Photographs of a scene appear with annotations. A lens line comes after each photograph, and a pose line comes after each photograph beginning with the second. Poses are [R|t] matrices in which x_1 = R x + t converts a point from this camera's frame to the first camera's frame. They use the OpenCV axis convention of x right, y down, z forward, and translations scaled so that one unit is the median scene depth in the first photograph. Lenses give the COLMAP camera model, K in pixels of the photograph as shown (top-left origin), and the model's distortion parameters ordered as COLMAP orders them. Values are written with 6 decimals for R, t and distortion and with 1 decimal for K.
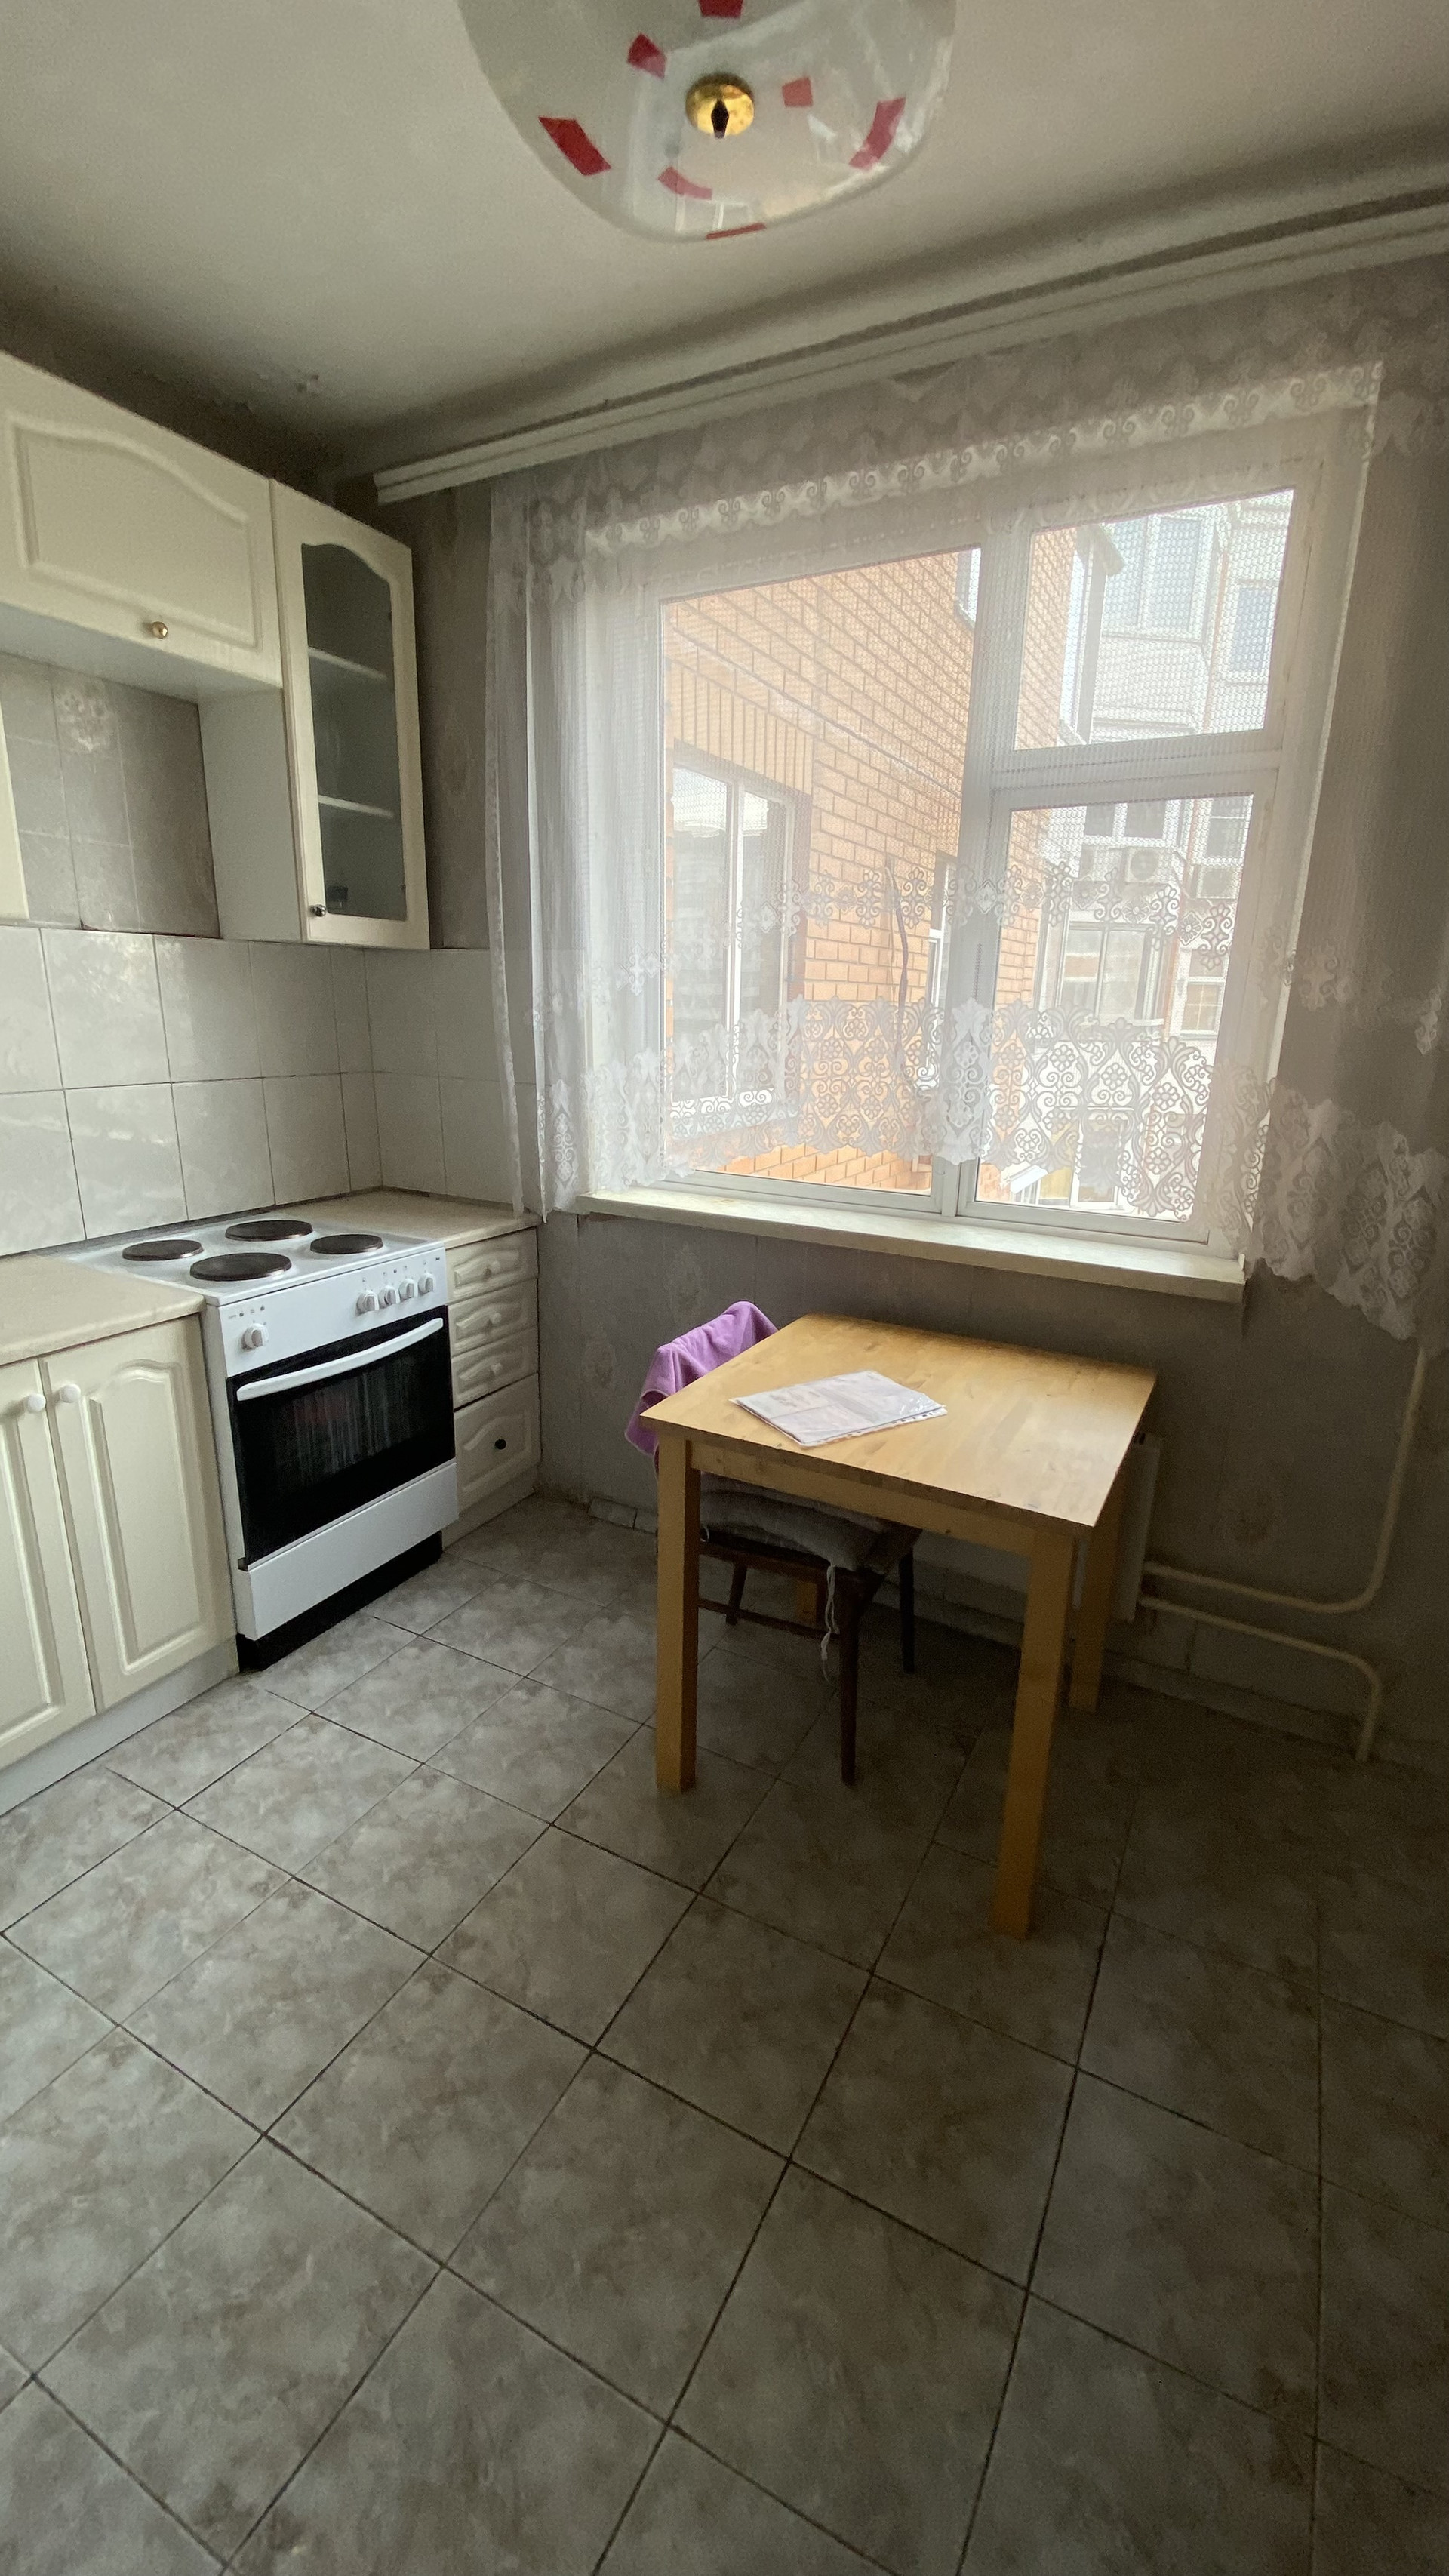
lens RADIAL K [[1054.0, 0, 720.3], [0, 1054.0, 1288.3], [0, 0, 1]] dist [0.022892, -0.020722]
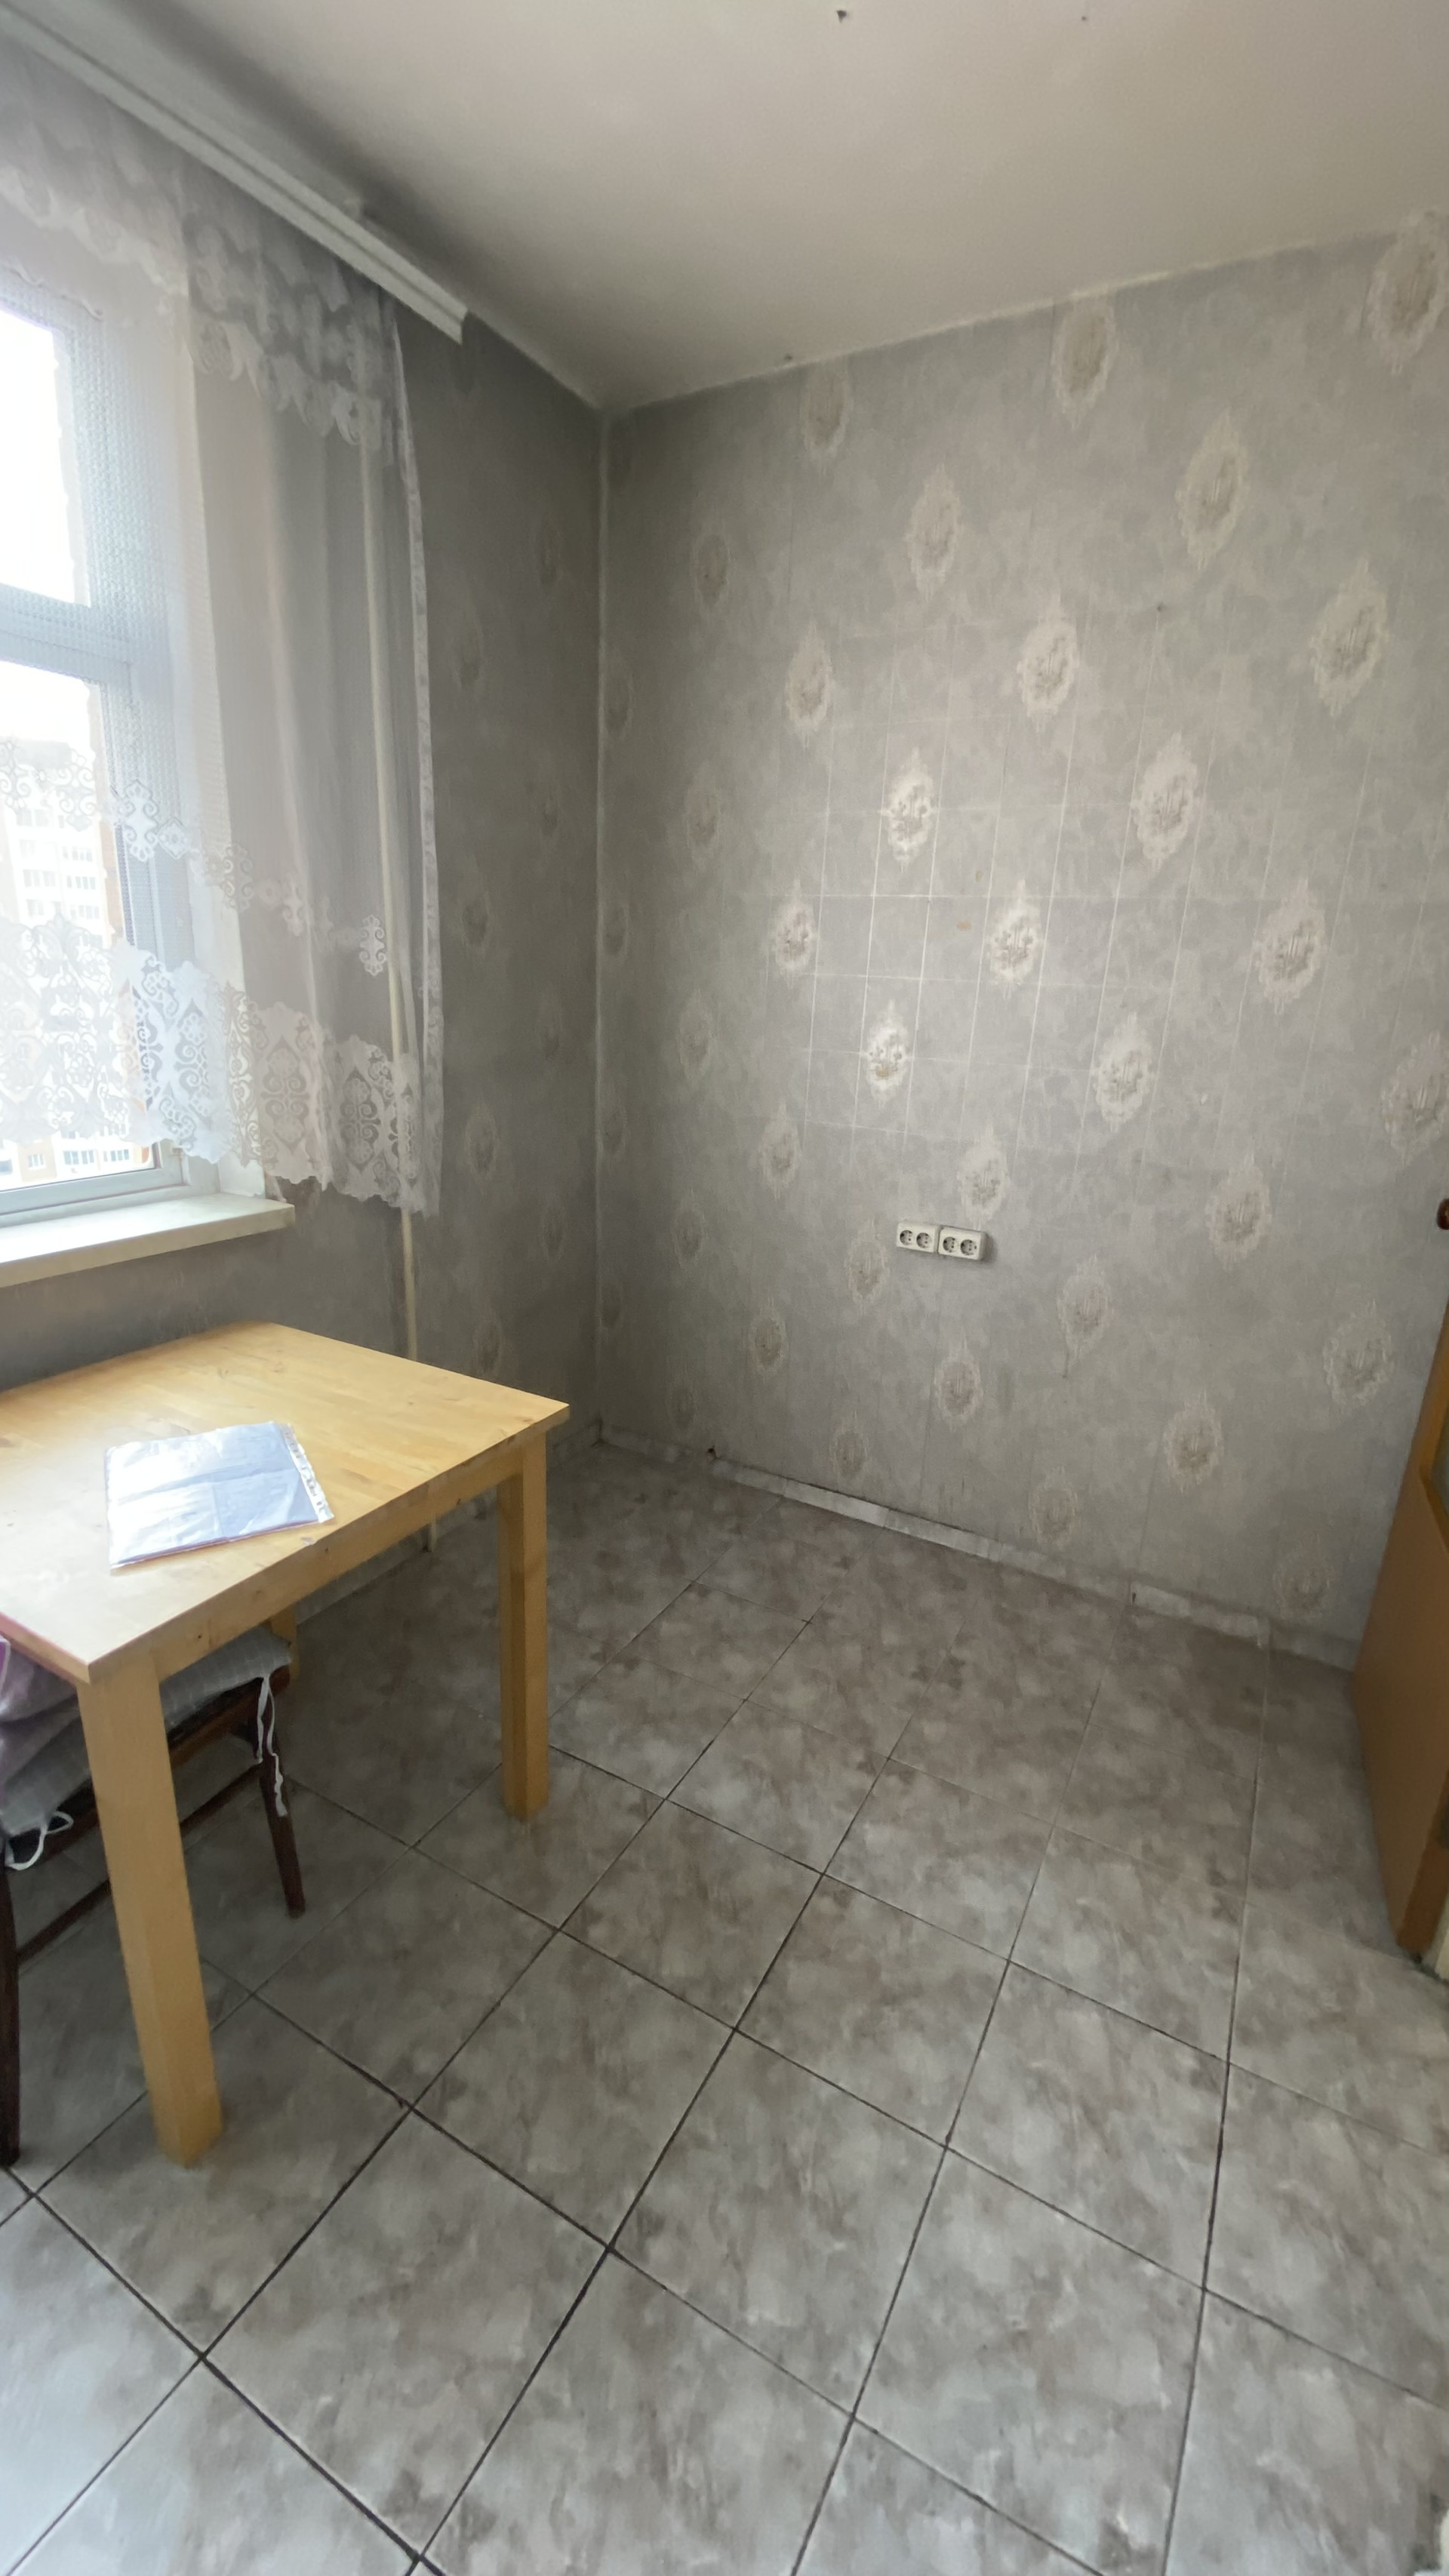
lens RADIAL K [[1054.0, 0, 720.3], [0, 1054.0, 1288.3], [0, 0, 1]] dist [0.022892, -0.020722]
pose [[0.012131, -0.314226, 0.949271, -0.602124], [0.225478, 0.925749, 0.303559, -0.178886], [-0.974173, 0.210357, 0.082082, 0.630411]]
